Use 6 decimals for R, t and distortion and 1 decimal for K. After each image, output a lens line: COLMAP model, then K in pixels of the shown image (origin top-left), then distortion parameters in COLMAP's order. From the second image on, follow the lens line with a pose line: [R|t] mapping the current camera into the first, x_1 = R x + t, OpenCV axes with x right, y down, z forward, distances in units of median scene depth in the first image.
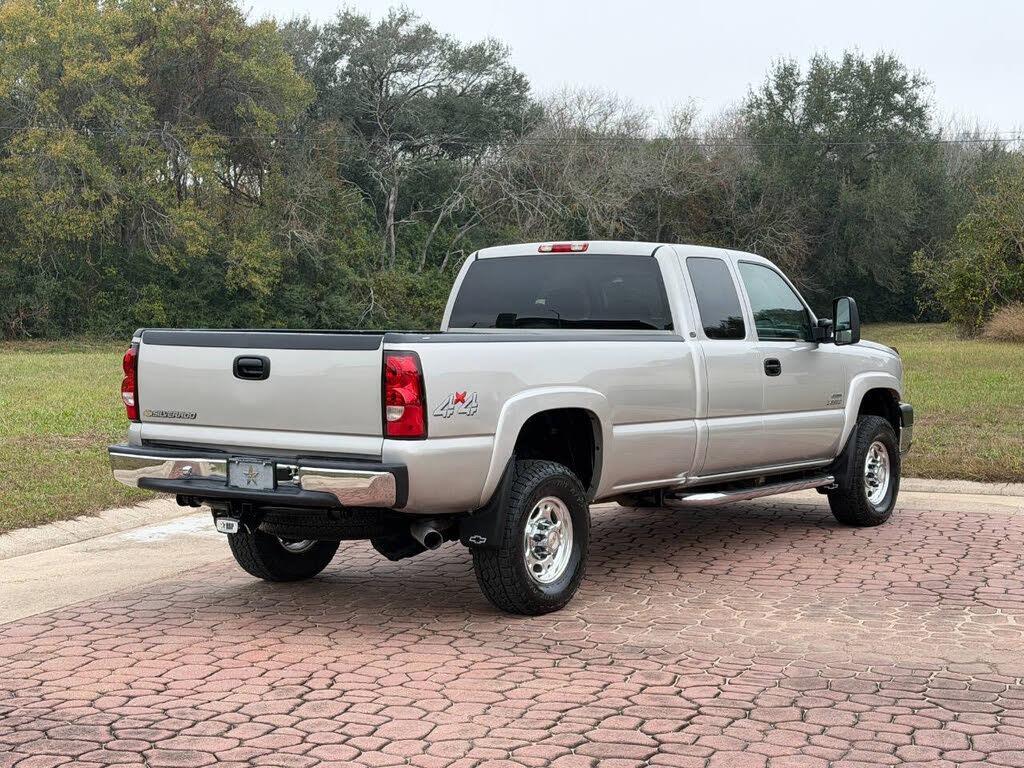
lens RADIAL K [[1723.6, 0, 512.0], [0, 1723.6, 384.0], [0, 0, 1]] dist [0.143321, 0.092763]
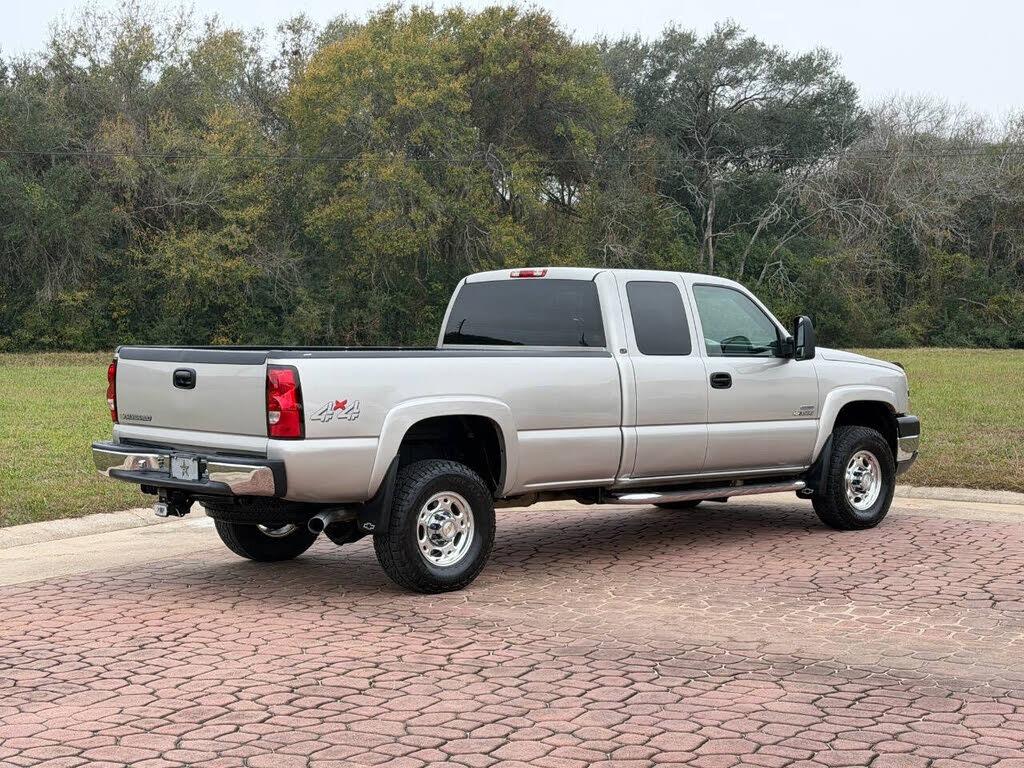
lens RADIAL K [[1723.6, 0, 512.0], [0, 1723.6, 384.0], [0, 0, 1]] dist [0.143321, 0.092763]
pose [[0.976935, 0.005583, -0.213463, 0.280908], [-0.006902, 0.999961, -0.005431, -0.000718], [0.213425, 0.006779, 0.976936, -0.109050]]
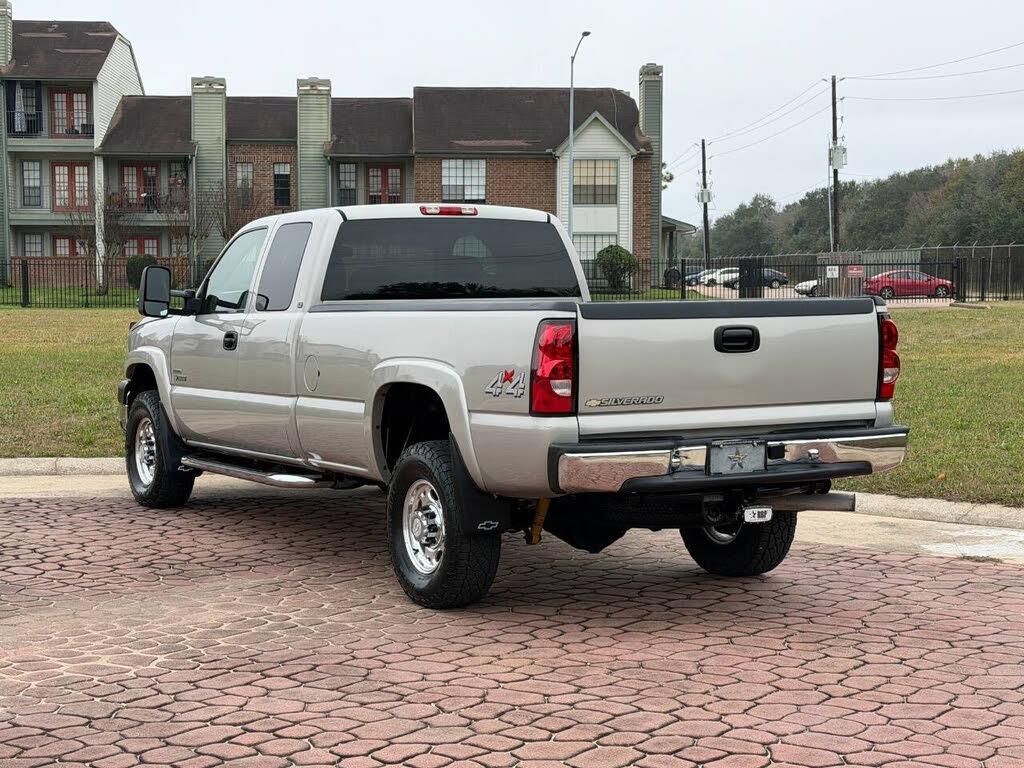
lens RADIAL K [[1804.3, 0, 512.0], [0, 1804.3, 384.0], [0, 0, 1]] dist [0.105221, 0.060511]
pose [[0.440098, -0.059564, 0.895972, -0.895472], [0.050977, 0.997846, 0.041296, -0.026462], [-0.896502, 0.027500, 0.442186, 0.589169]]
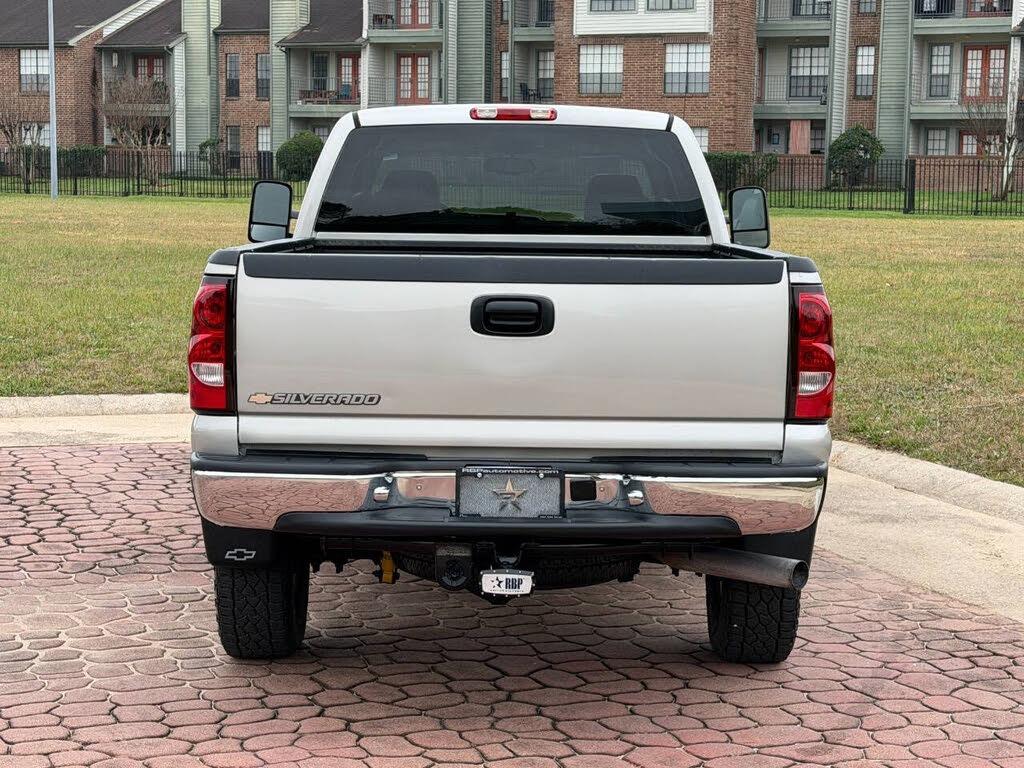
lens RADIAL K [[2055.1, 0, 512.0], [0, 2055.1, 384.0], [0, 0, 1]] dist [0.099421, 0.316370]
pose [[0.819757, -0.051388, 0.570401, -0.475312], [0.017749, 0.997767, 0.064383, -0.026946], [-0.572436, -0.042655, 0.818839, 0.358125]]
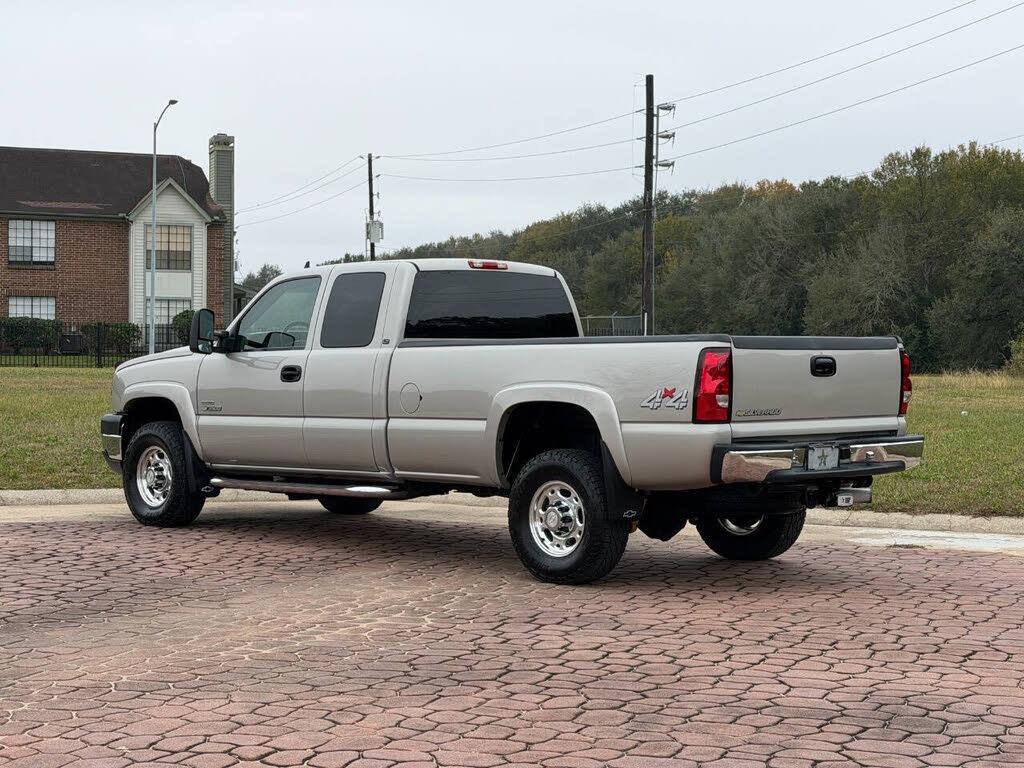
lens RADIAL K [[1804.3, 0, 512.0], [0, 1804.3, 384.0], [0, 0, 1]] dist [0.105221, 0.060511]
pose [[0.180728, -0.022750, 0.983270, -1.196309], [0.042376, 0.998984, 0.015324, -0.021642], [-0.982620, 0.038898, 0.181509, 0.841995]]
